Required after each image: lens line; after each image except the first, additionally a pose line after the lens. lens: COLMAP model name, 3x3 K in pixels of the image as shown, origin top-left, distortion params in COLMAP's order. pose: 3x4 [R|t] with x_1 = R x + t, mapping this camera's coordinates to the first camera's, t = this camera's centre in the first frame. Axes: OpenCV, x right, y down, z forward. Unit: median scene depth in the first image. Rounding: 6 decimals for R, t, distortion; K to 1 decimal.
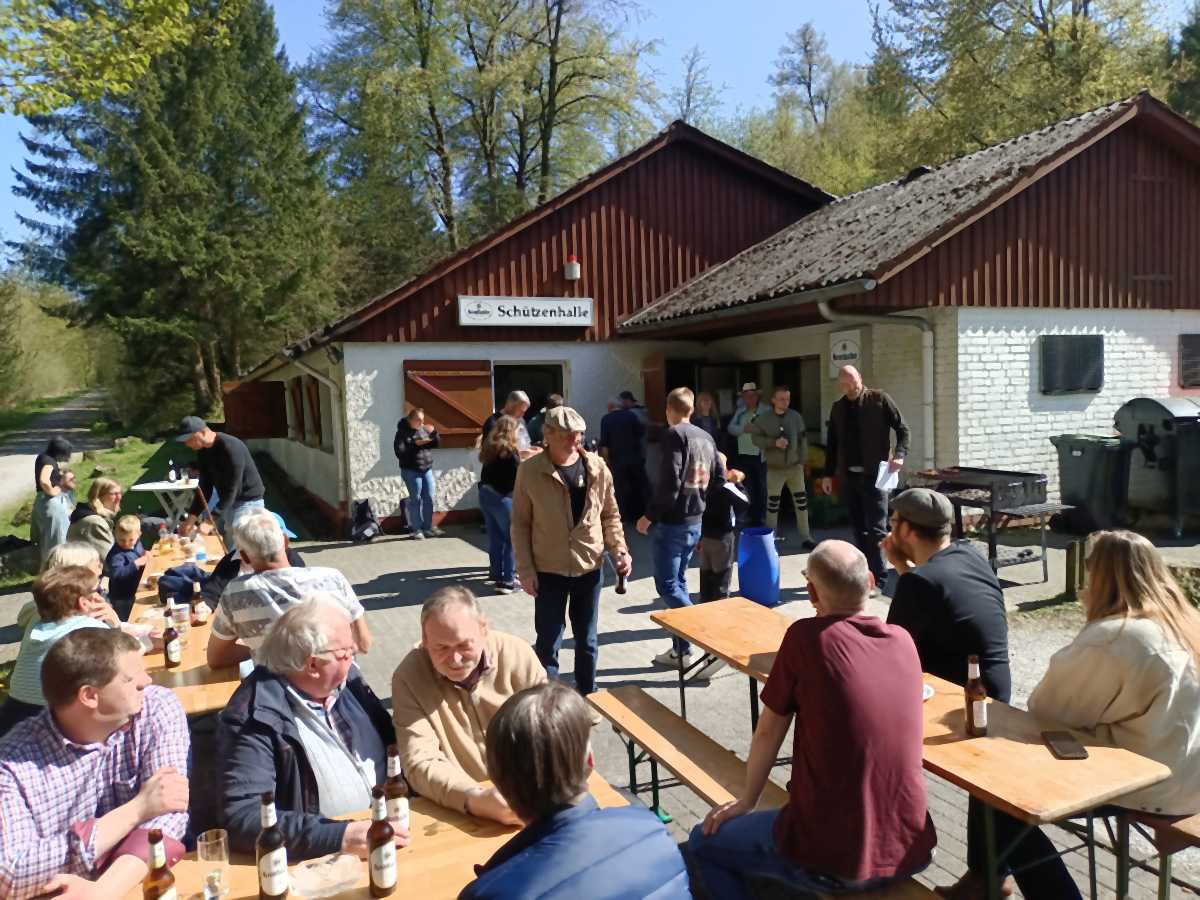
lens RADIAL K [[861.0, 0, 607.2], [0, 861.0, 455.9], [0, 0, 1]] dist [0.058488, -0.076566]
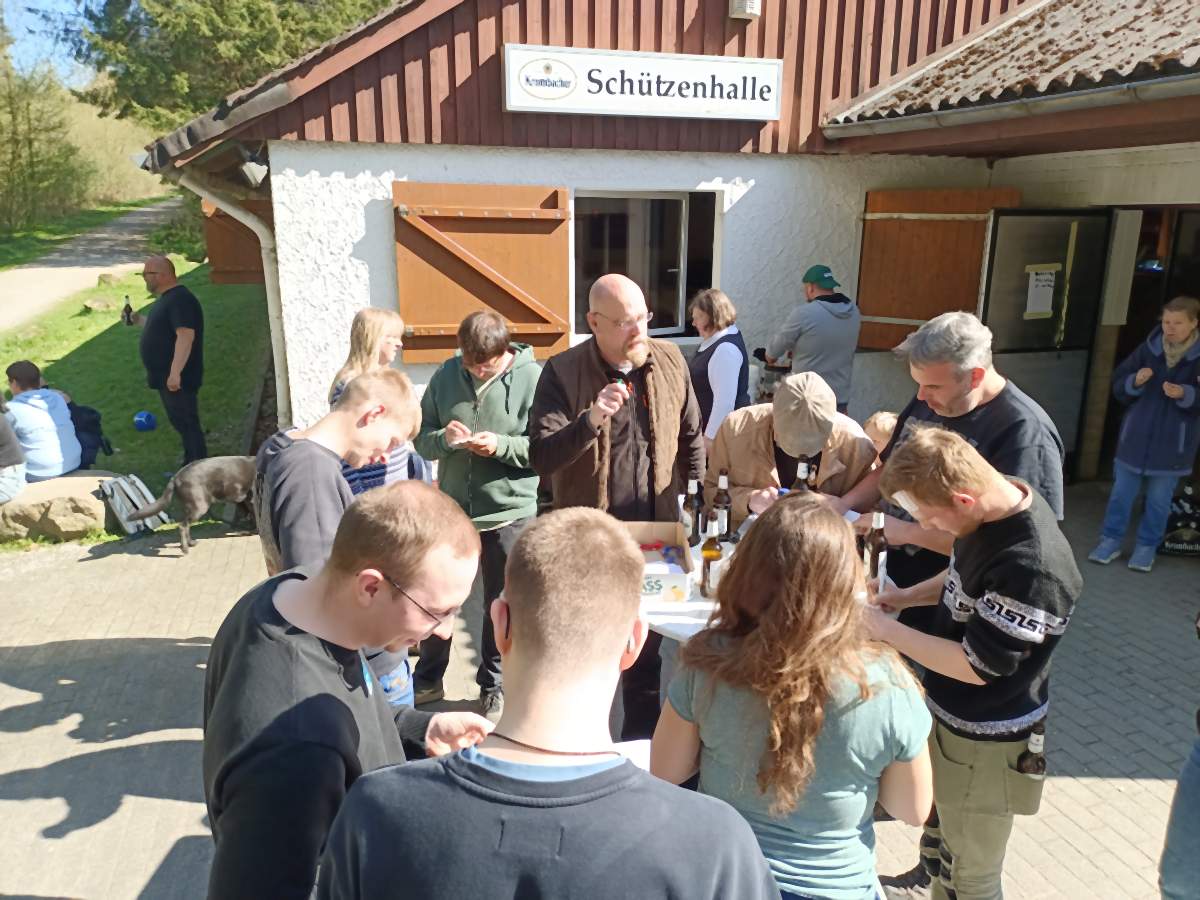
lens RADIAL K [[873.6, 0, 600.0], [0, 873.6, 450.0], [0, 0, 1]] dist [0.060458, -0.067602]
pose [[0.991462, 0.068720, -0.110818, -0.048264], [-0.046064, 0.979646, 0.195376, -0.059545], [0.121989, -0.188603, 0.974447, 0.458213]]
